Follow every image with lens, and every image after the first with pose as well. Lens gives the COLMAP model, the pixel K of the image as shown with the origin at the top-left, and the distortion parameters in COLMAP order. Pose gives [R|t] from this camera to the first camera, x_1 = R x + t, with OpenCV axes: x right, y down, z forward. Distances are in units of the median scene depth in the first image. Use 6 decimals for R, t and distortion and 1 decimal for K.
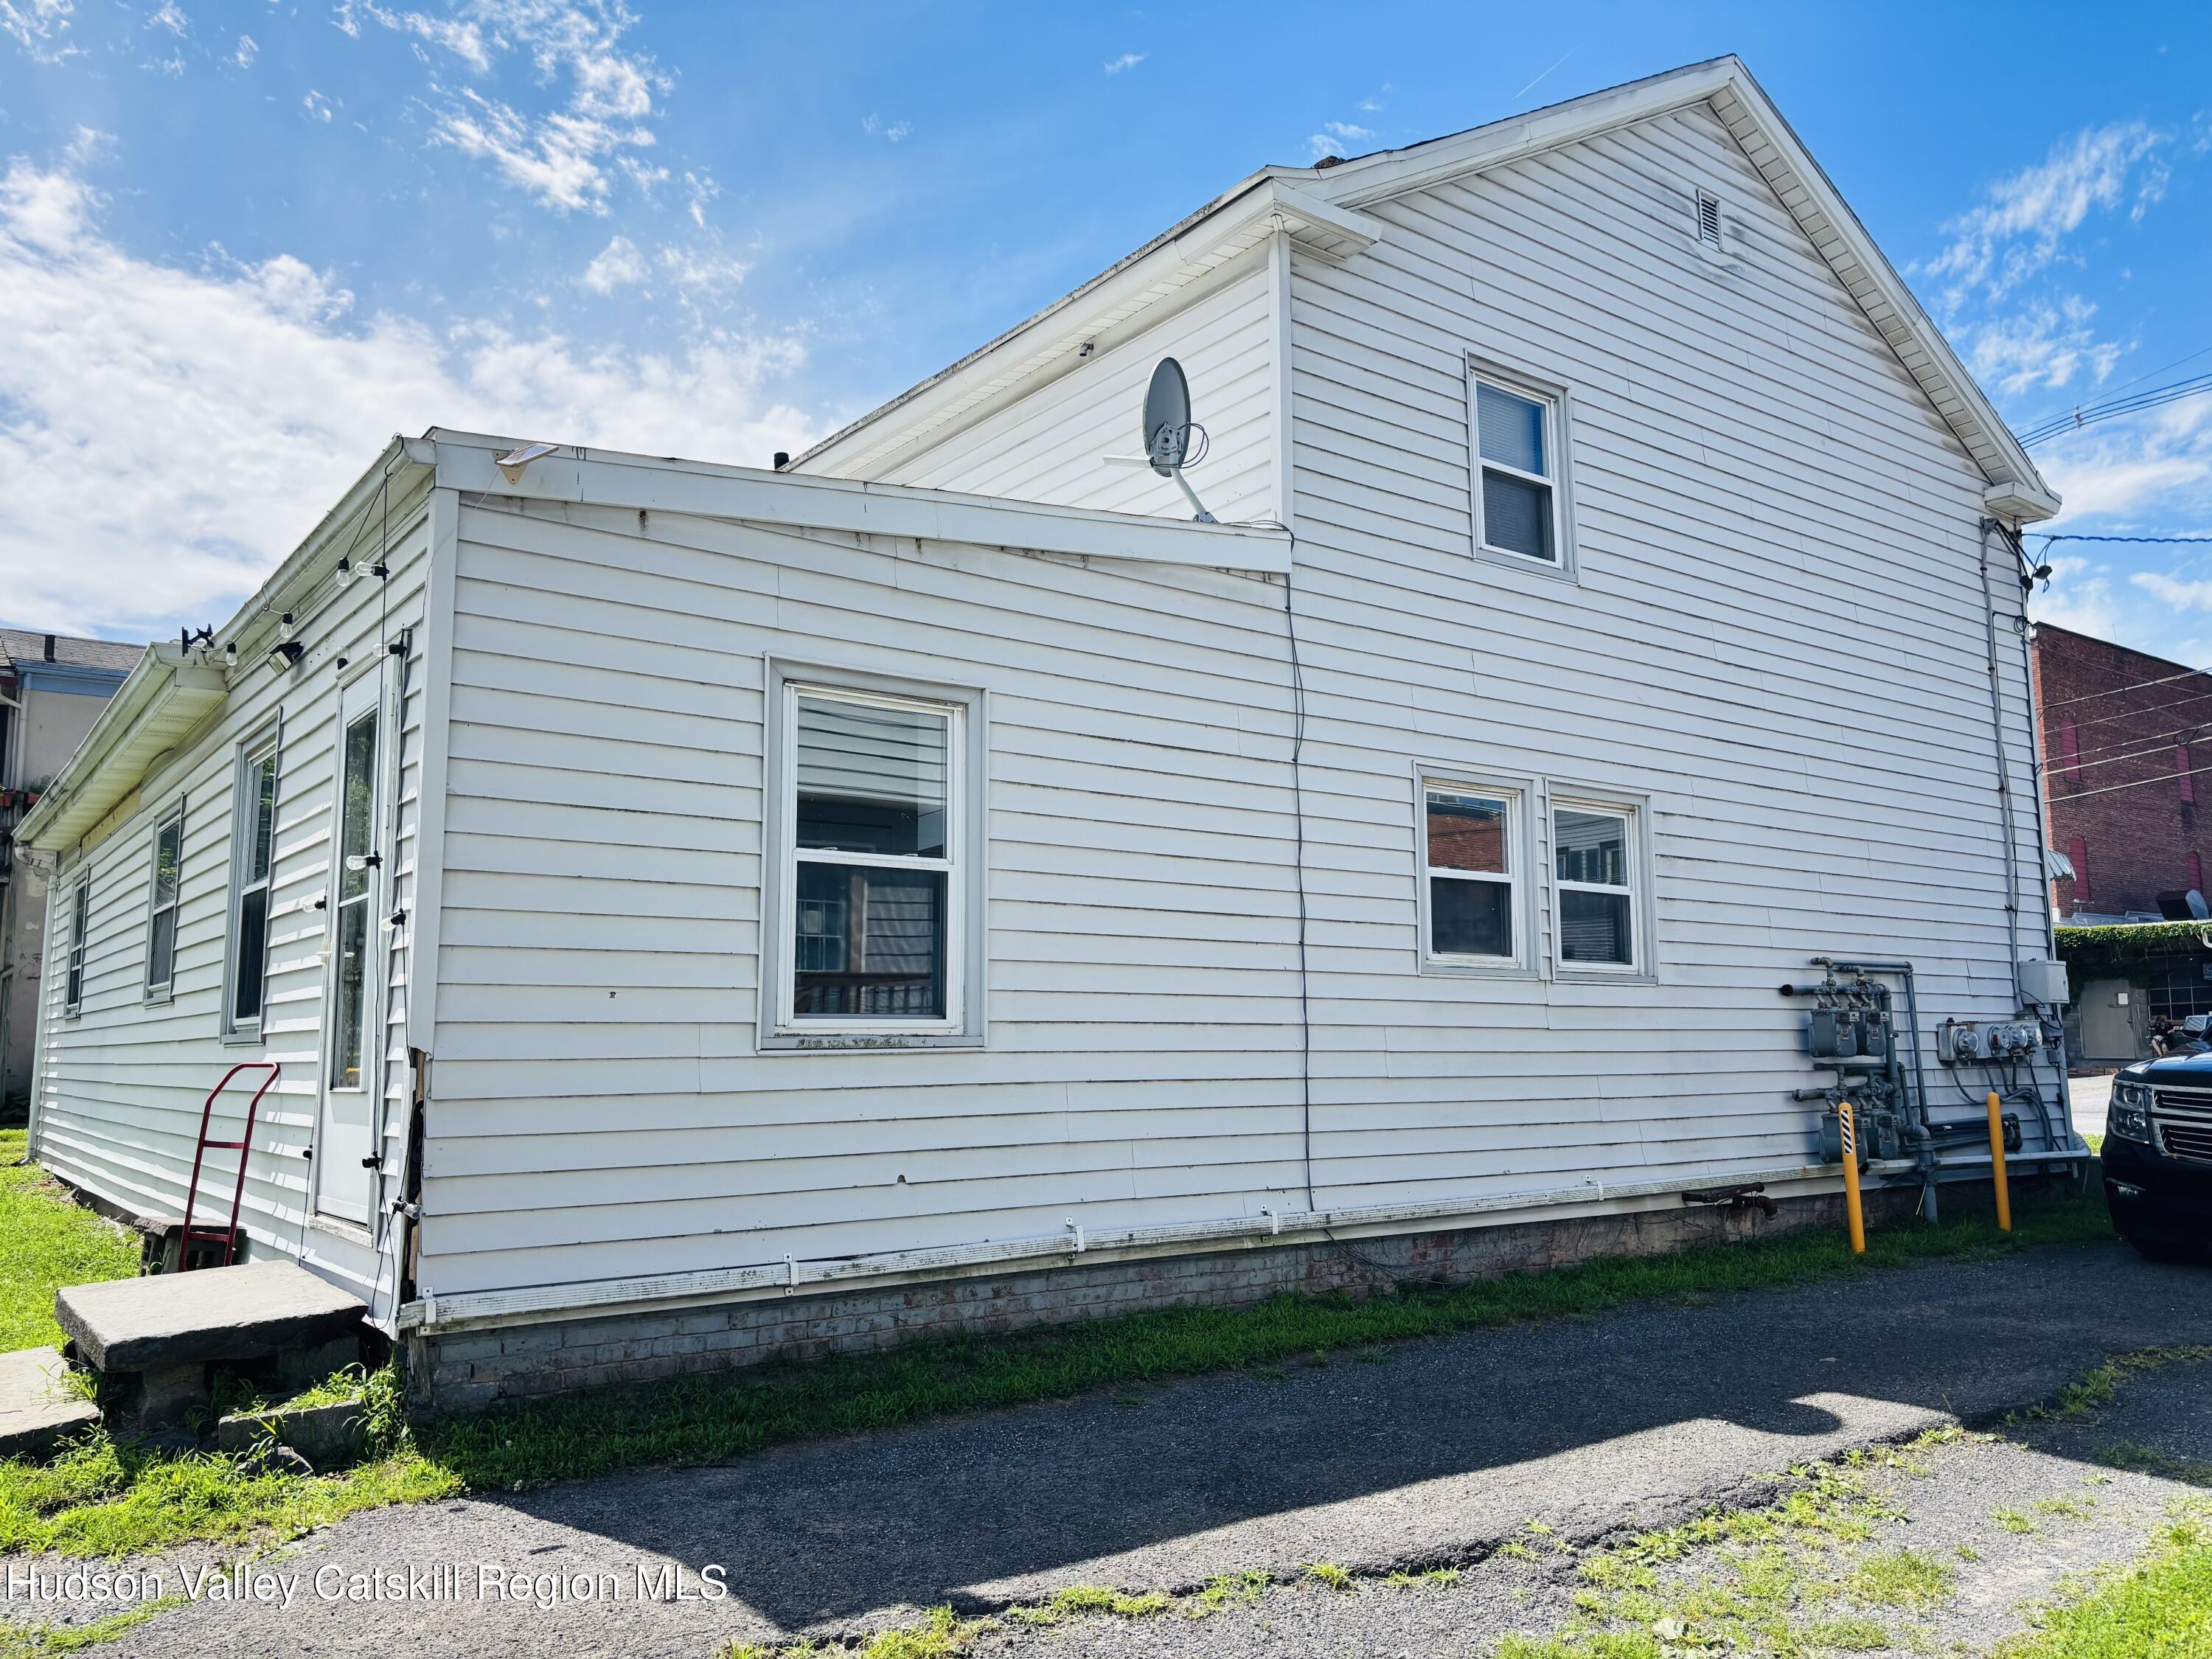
lens RADIAL K [[1675.9, 0, 1106.0], [0, 1675.9, 829.5], [0, 0, 1]] dist [0.059814, -0.070711]
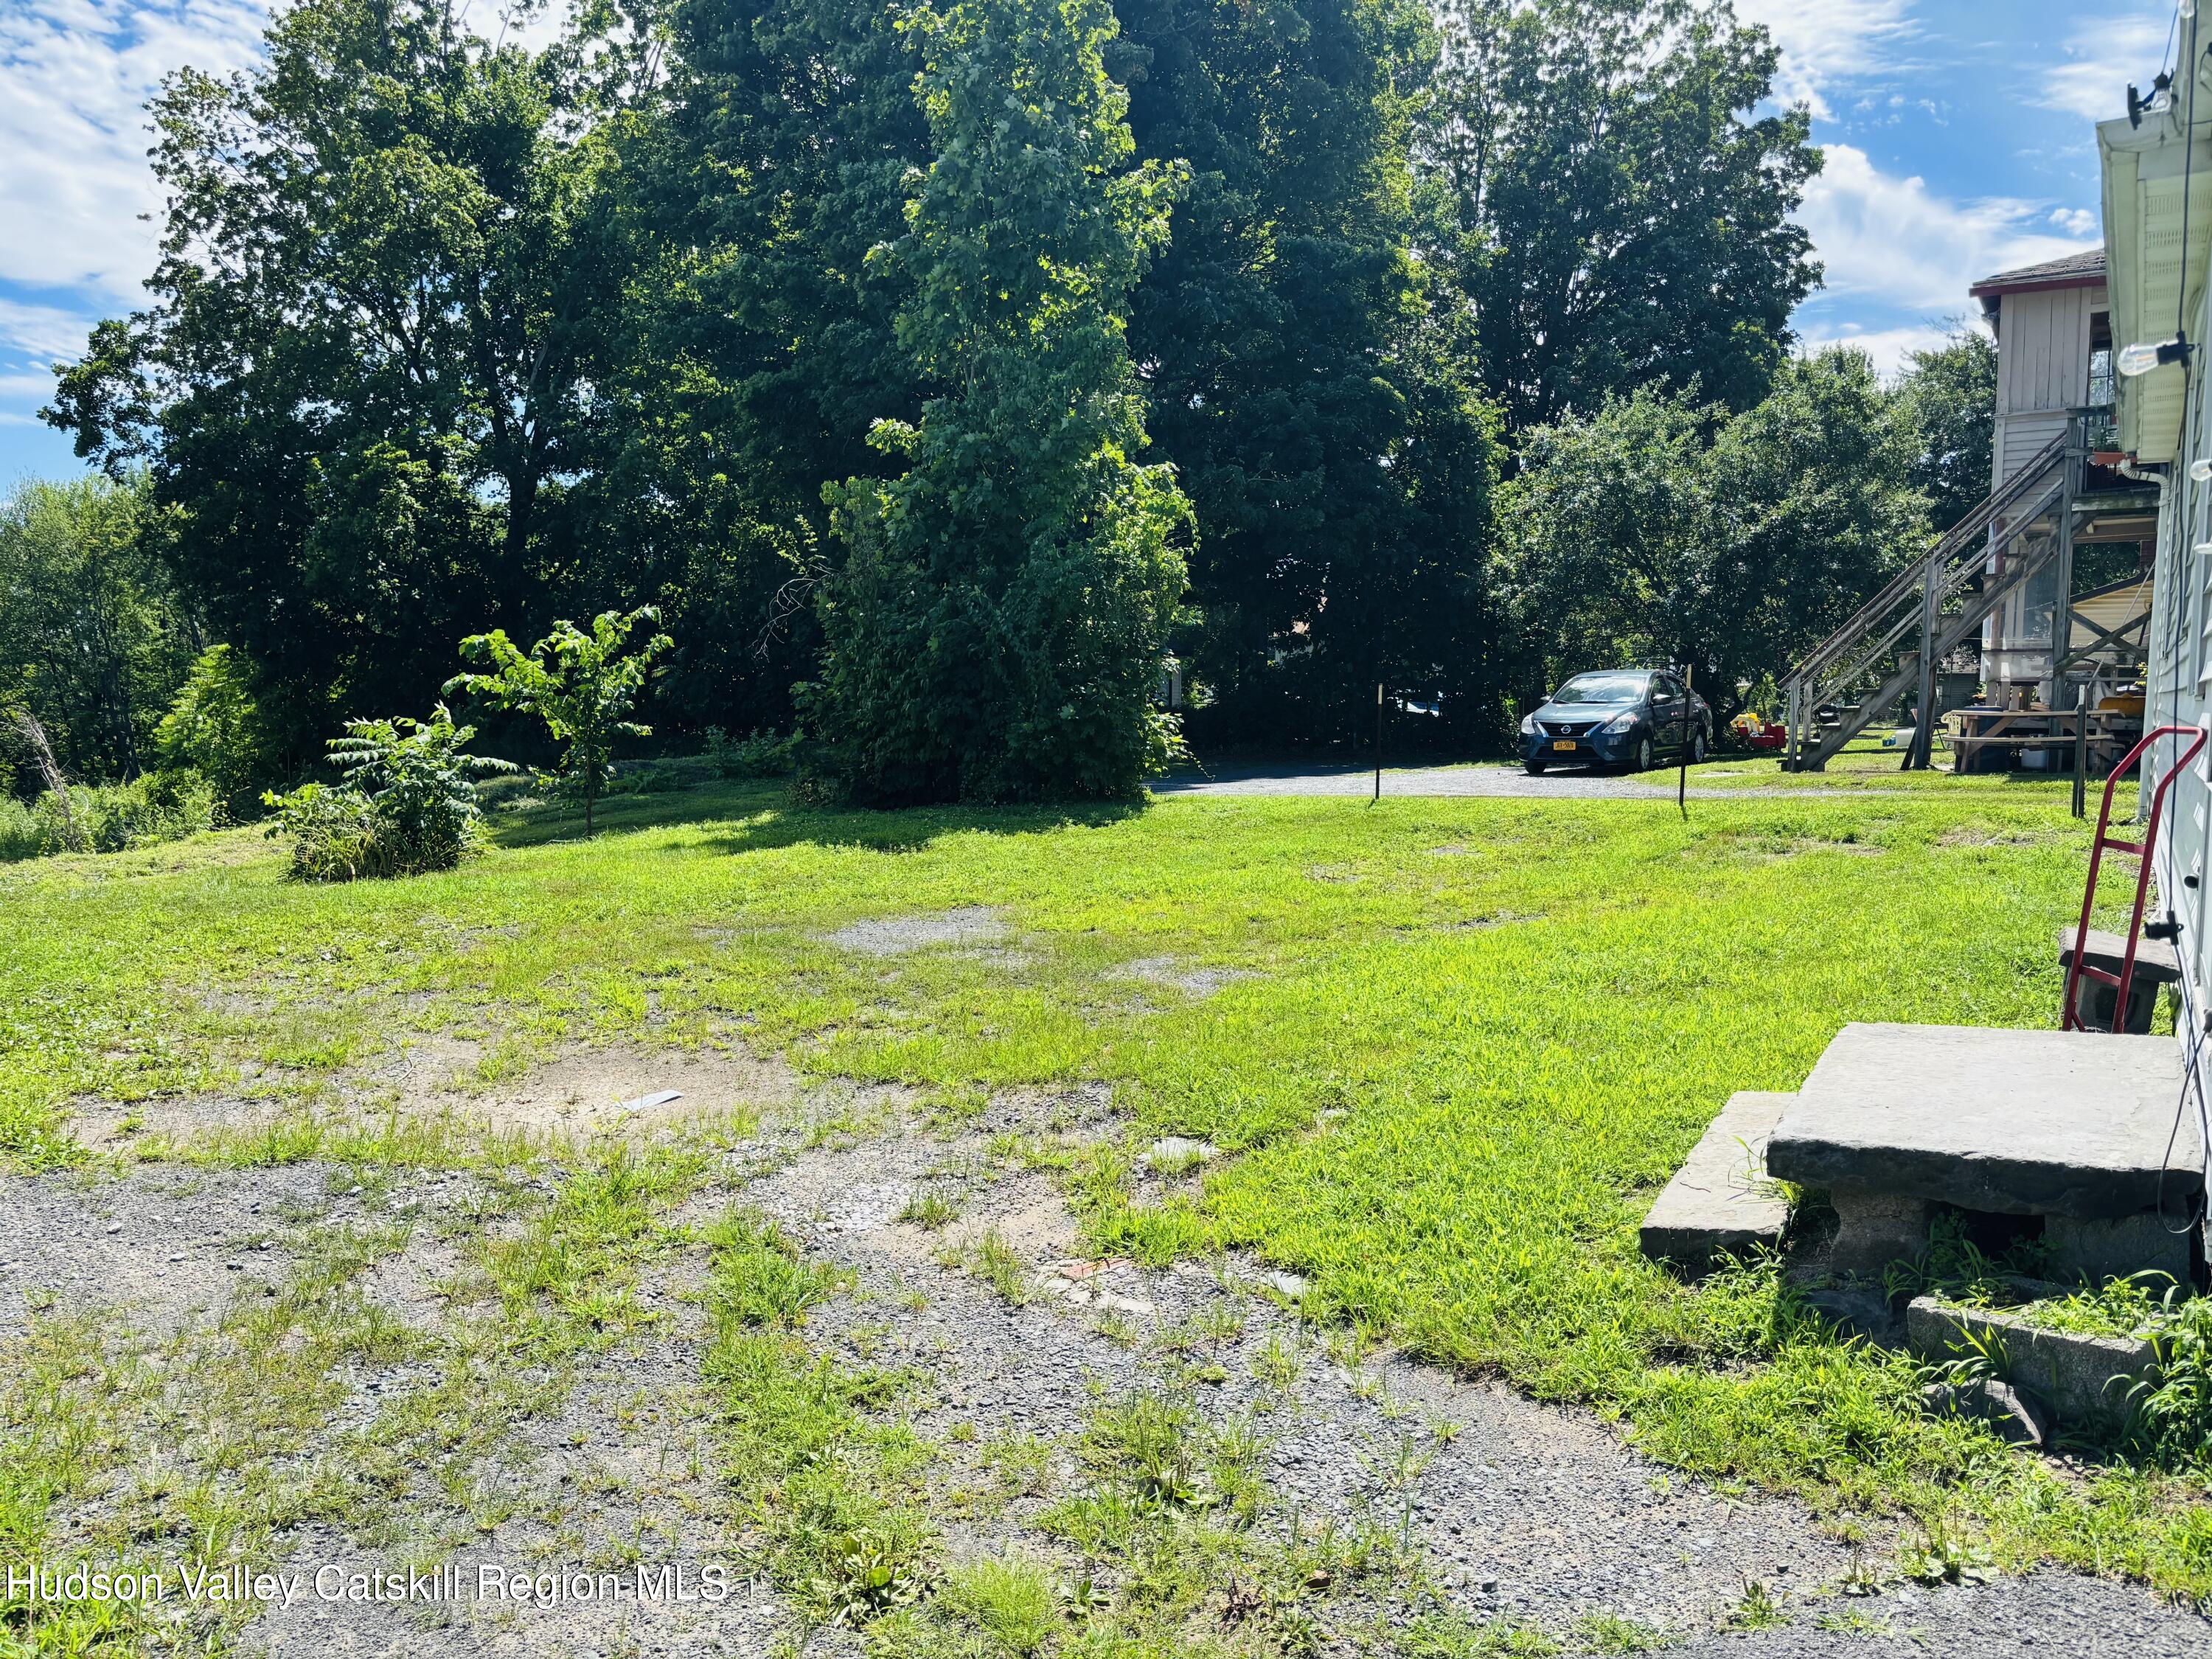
lens RADIAL K [[1675.9, 0, 1106.0], [0, 1675.9, 829.5], [0, 0, 1]] dist [0.059814, -0.070711]
pose [[0.372421, 0.082920, -0.924352, -0.069199], [0.112107, 0.984688, 0.133501, 0.059887], [0.921268, -0.153345, 0.357422, 0.528809]]
